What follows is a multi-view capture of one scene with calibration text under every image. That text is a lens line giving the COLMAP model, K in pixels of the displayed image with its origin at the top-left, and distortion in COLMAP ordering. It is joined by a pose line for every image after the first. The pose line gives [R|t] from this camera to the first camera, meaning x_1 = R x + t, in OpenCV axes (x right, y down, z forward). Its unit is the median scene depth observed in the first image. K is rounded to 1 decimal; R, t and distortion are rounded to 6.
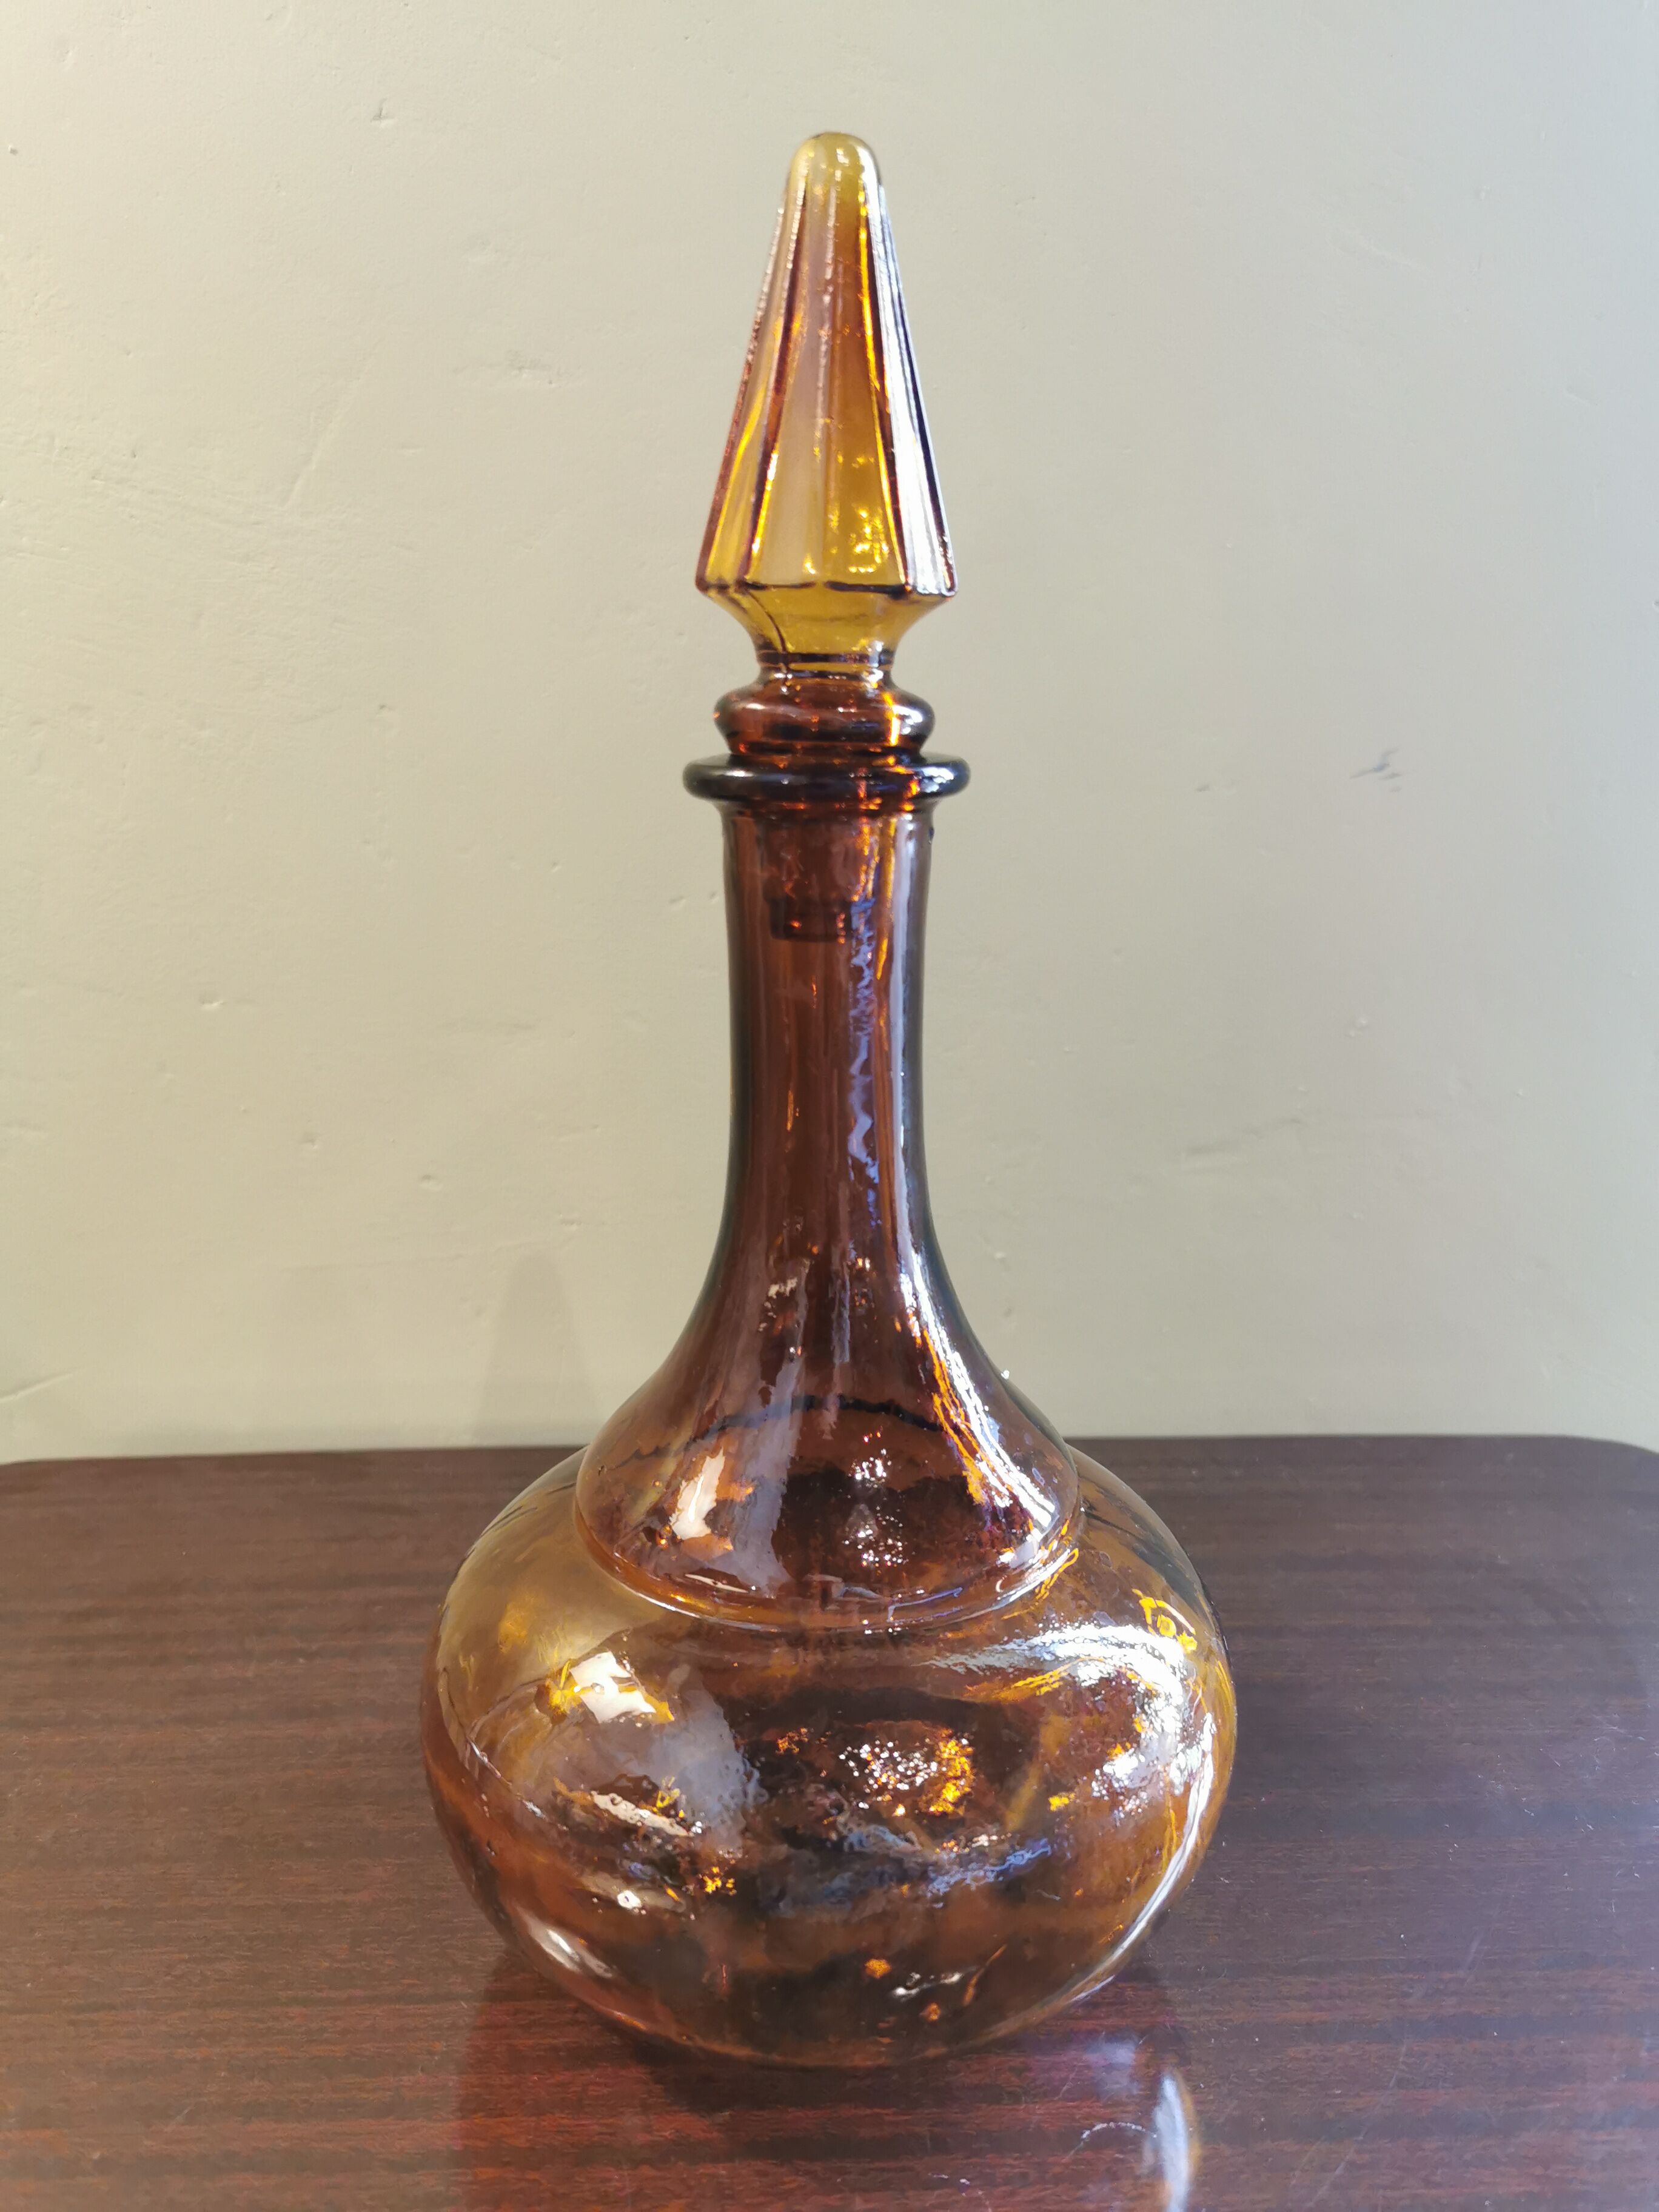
lens RADIAL K [[1745.9, 0, 834.7], [0, 1745.9, 1117.8], [0, 0, 1]] dist [0.031246, -0.079655]
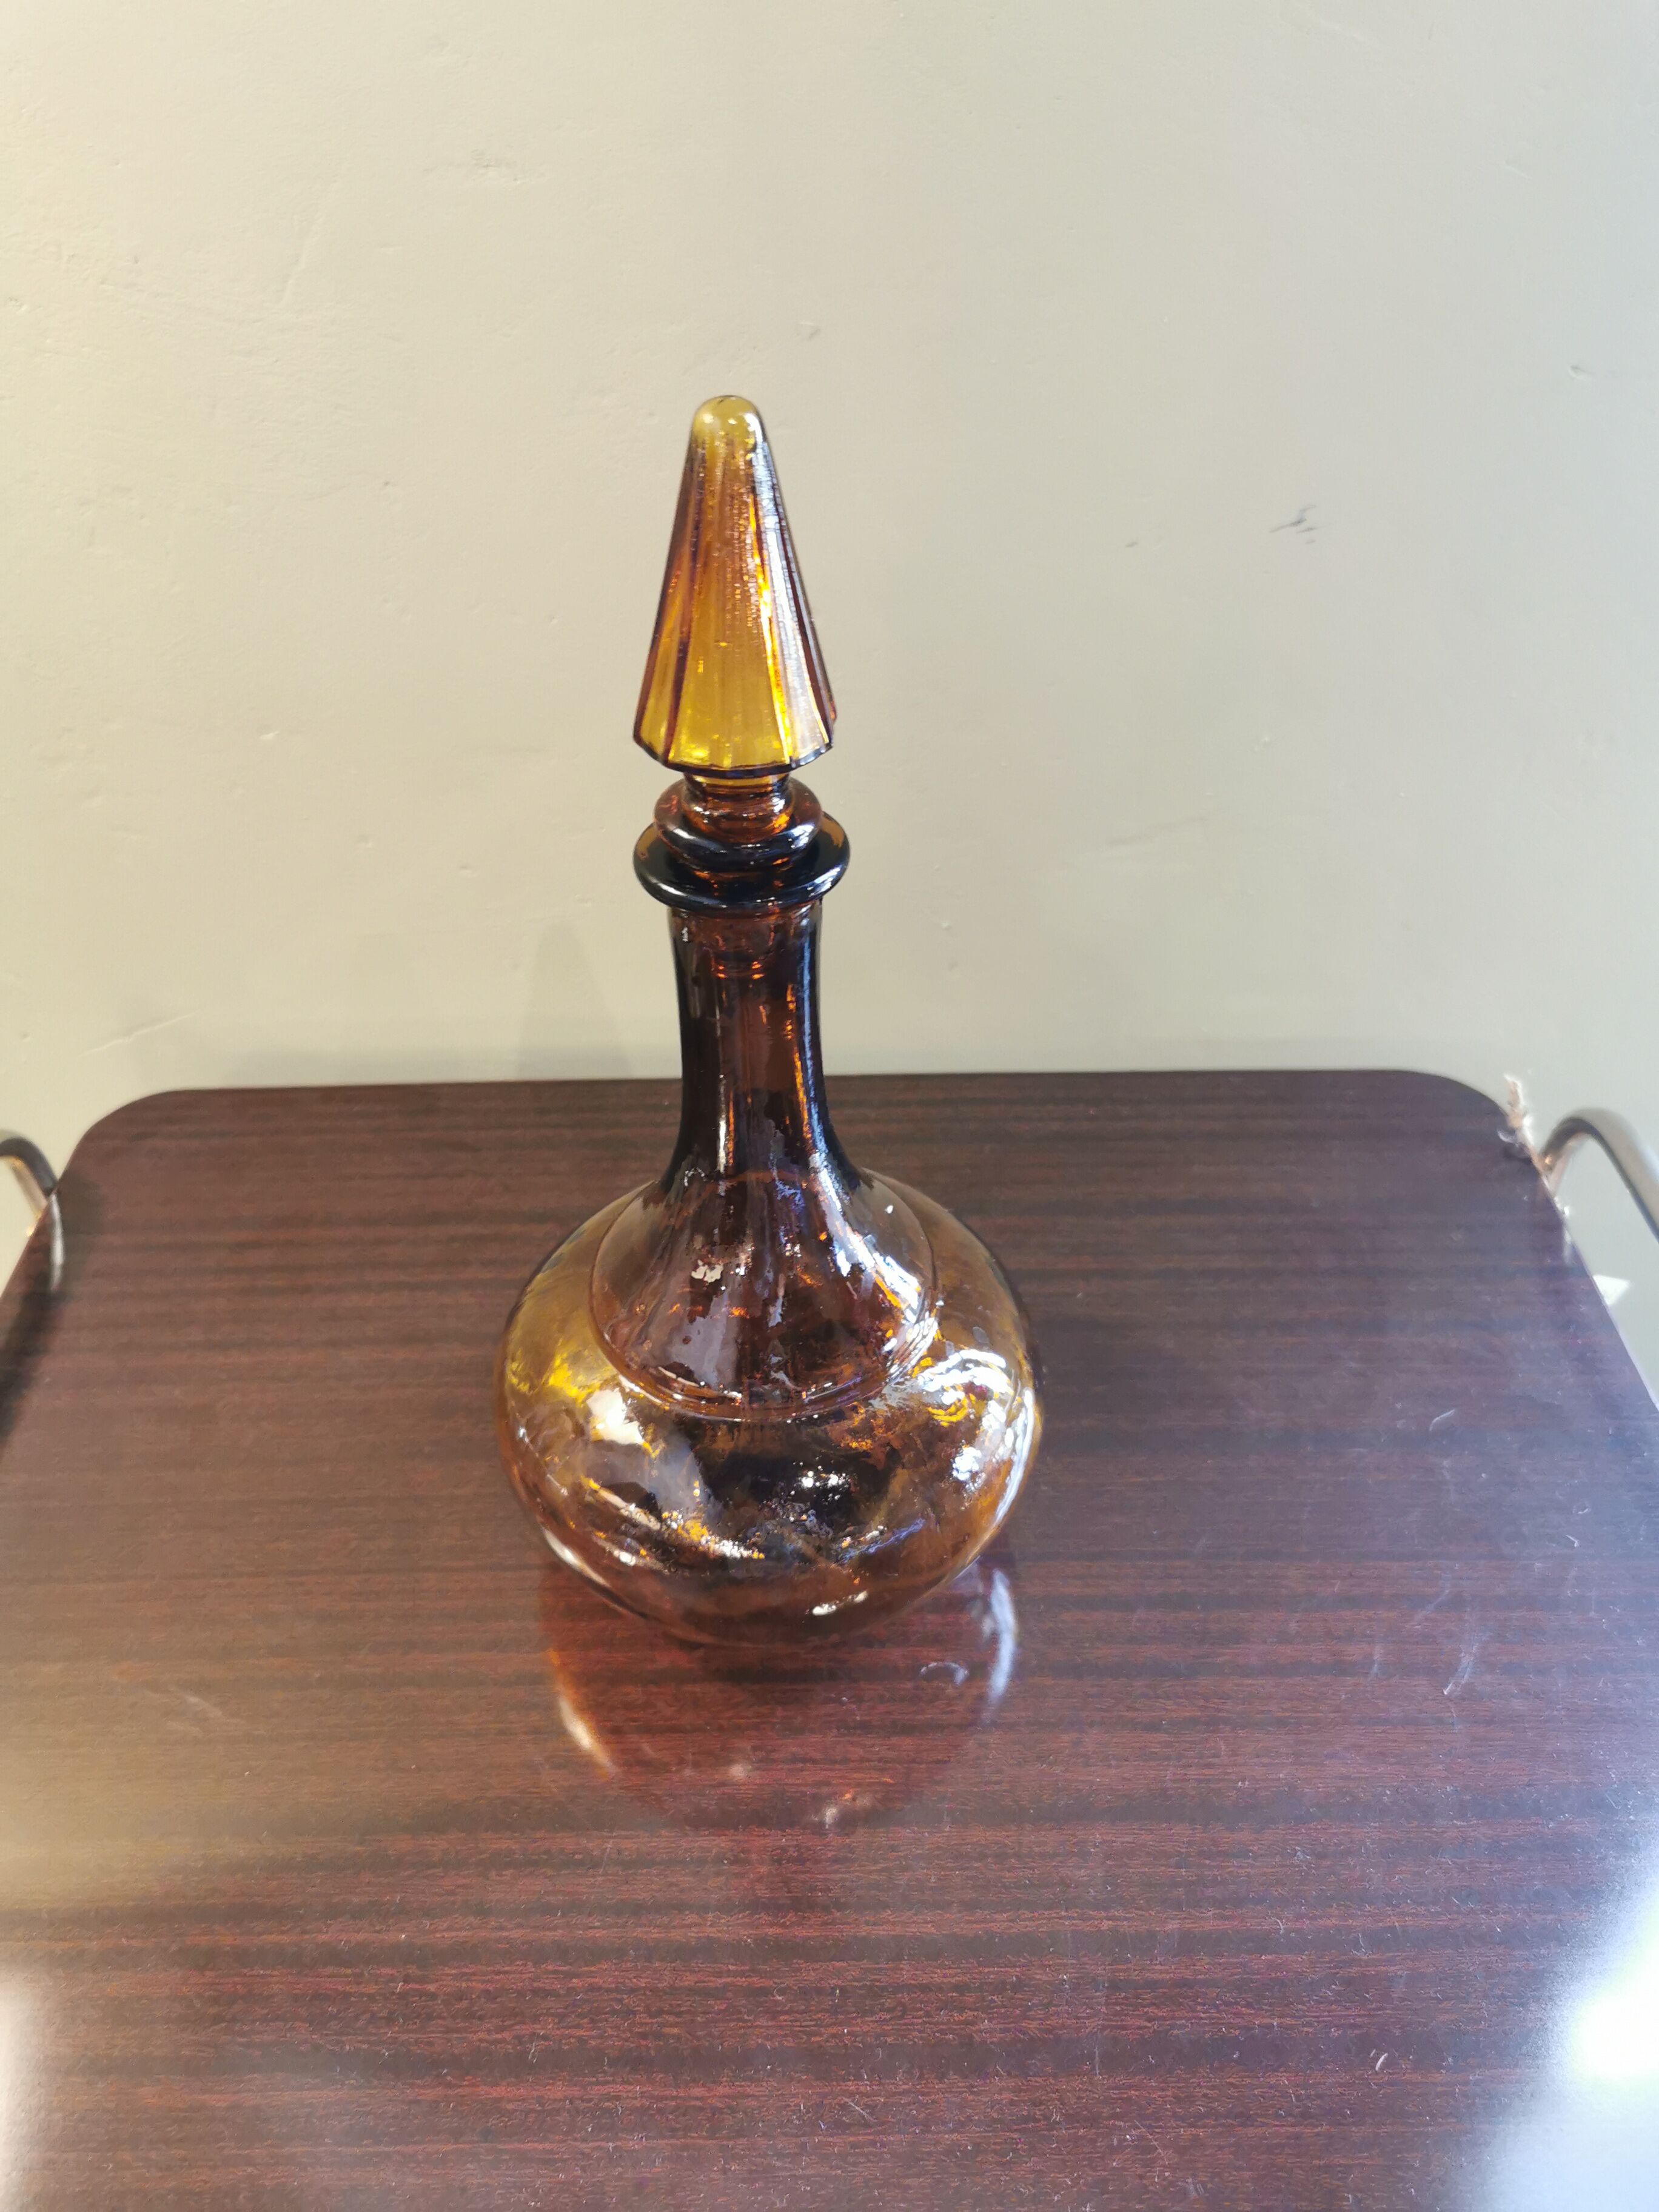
lens RADIAL K [[1736.7, 0, 817.4], [0, 1736.7, 1106.7], [0, 0, 1]] dist [0.025169, -0.086138]
pose [[0.999194, 0.009001, -0.039127, 0.097681], [0.007330, 0.917266, 0.398208, -0.502523], [0.039474, -0.398174, 0.916460, -0.252162]]
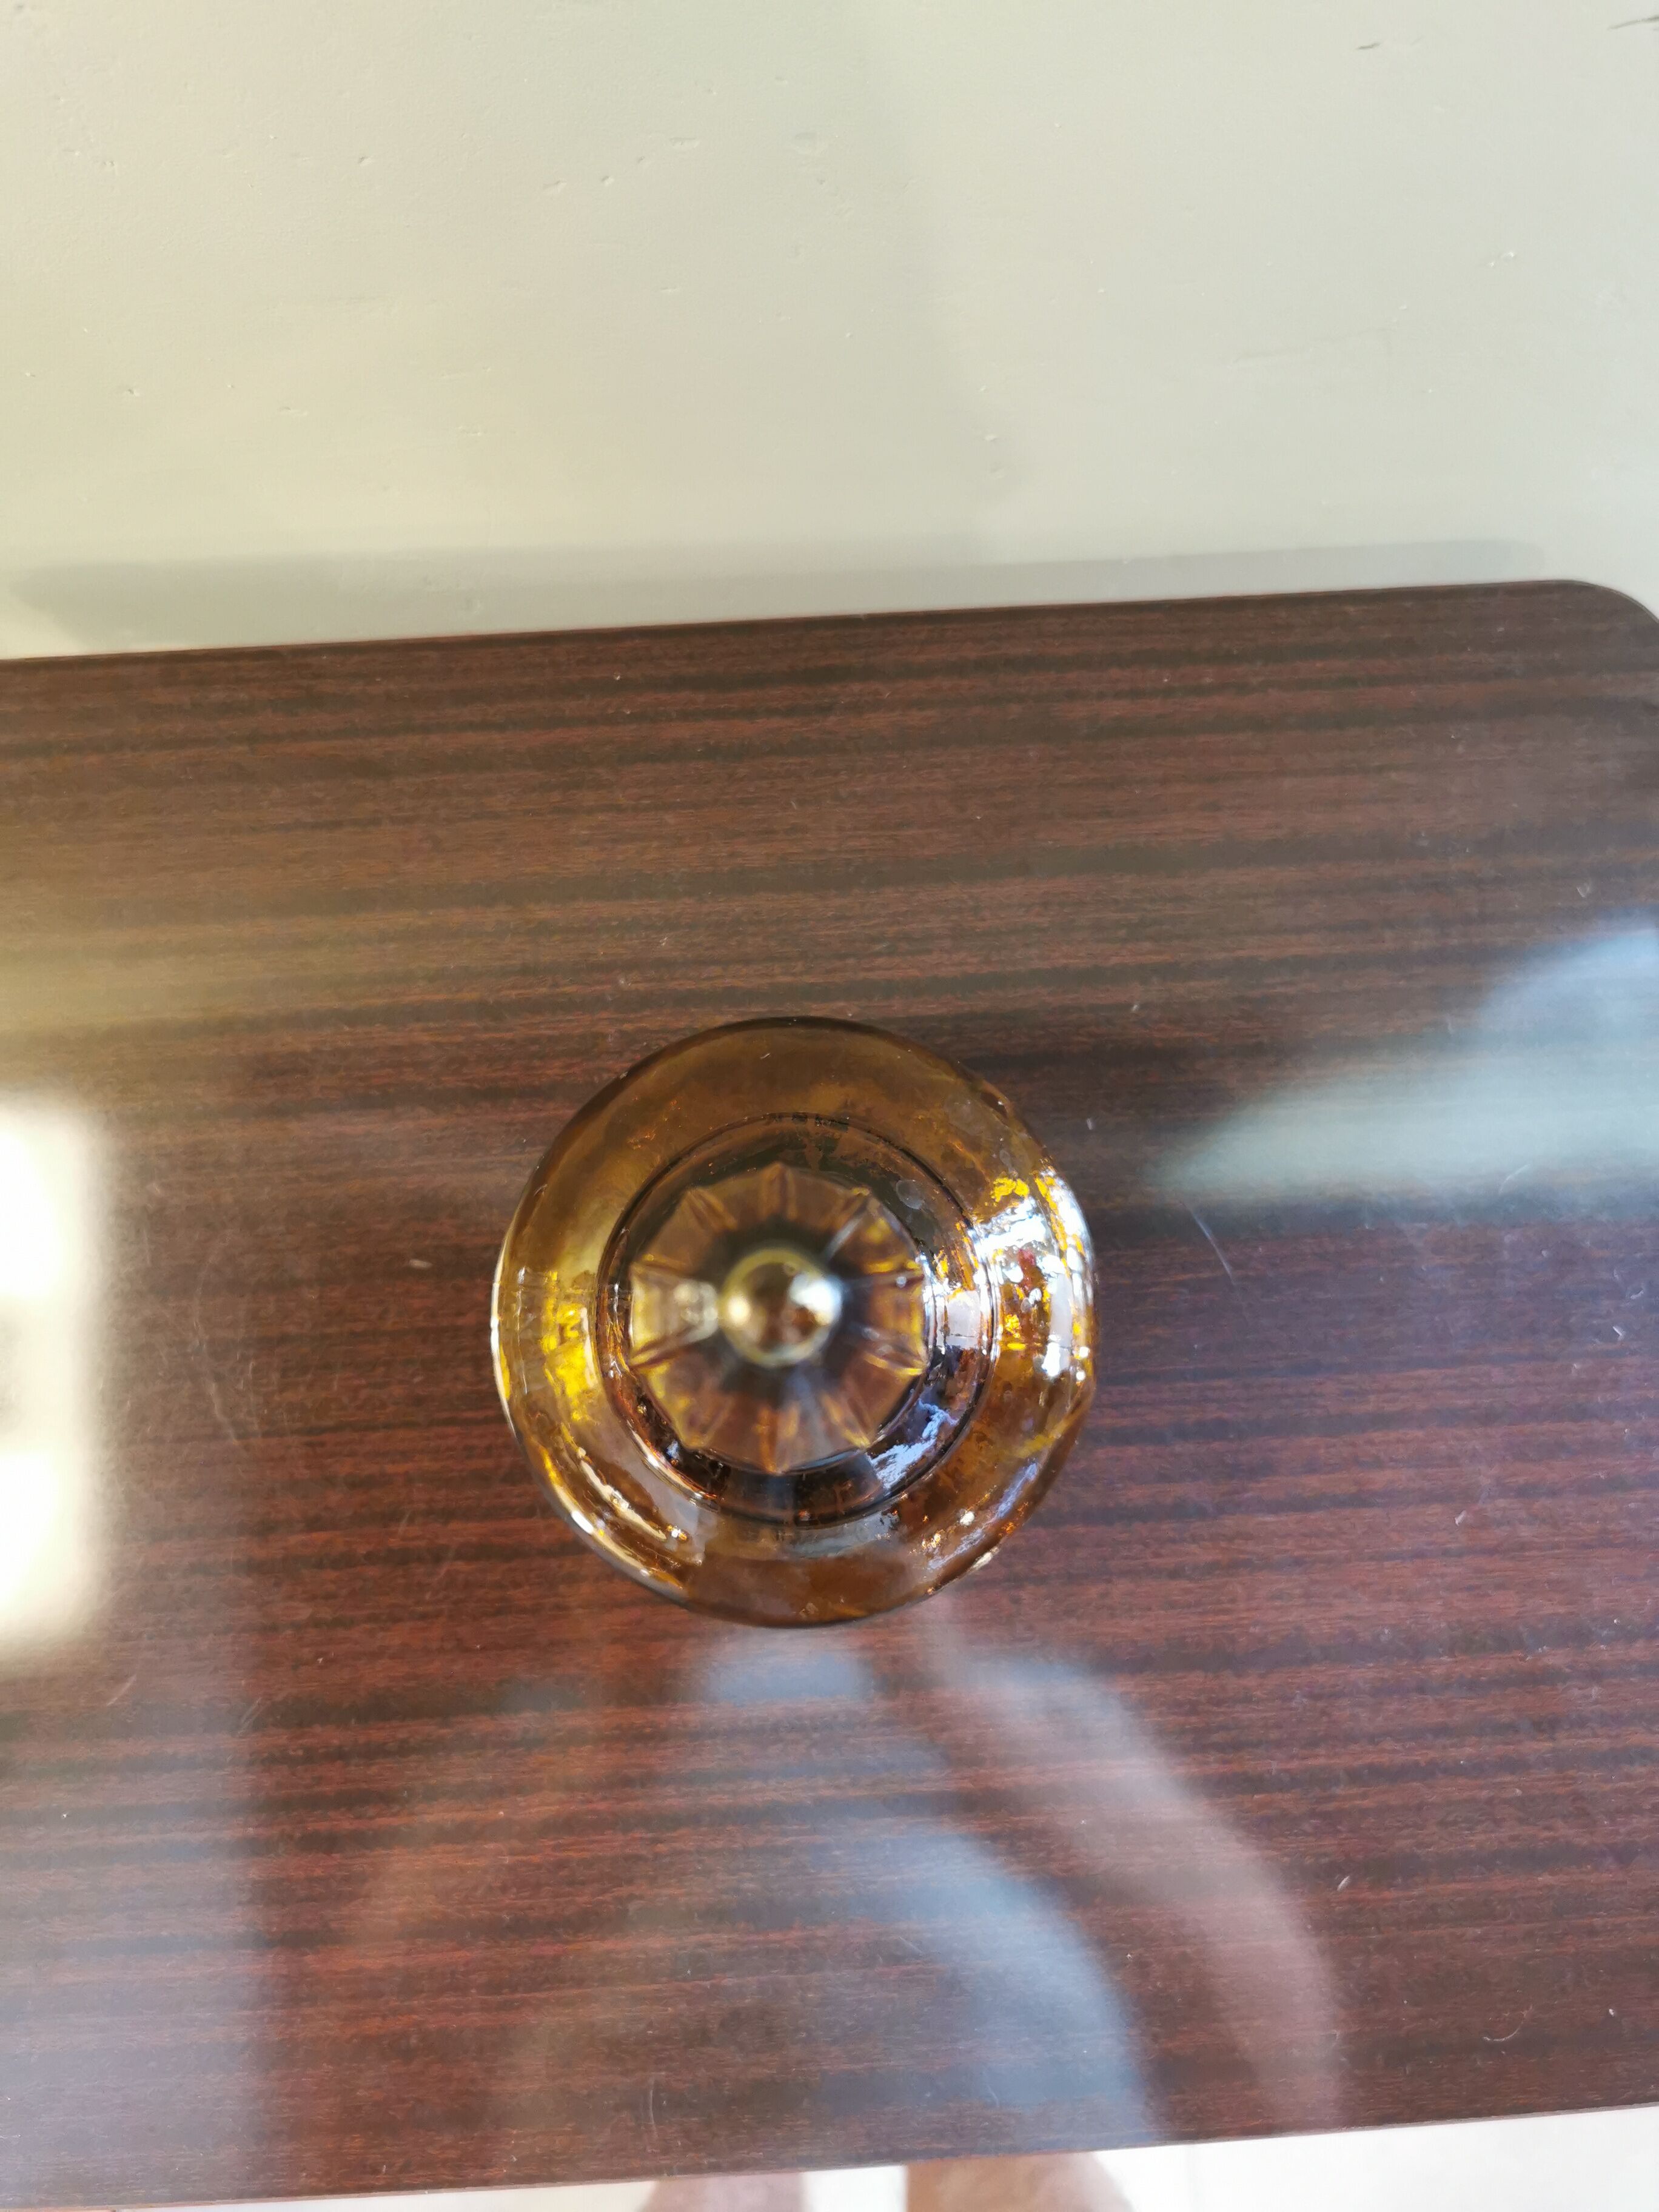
lens RADIAL K [[1745.9, 0, 834.7], [0, 1745.9, 1117.8], [0, 0, 1]] dist [0.031246, -0.079655]
pose [[0.999873, -0.008945, 0.013194, 0.007085], [-0.008671, 0.389329, 0.921058, -1.023352], [-0.013376, -0.921055, 0.389202, 0.666145]]
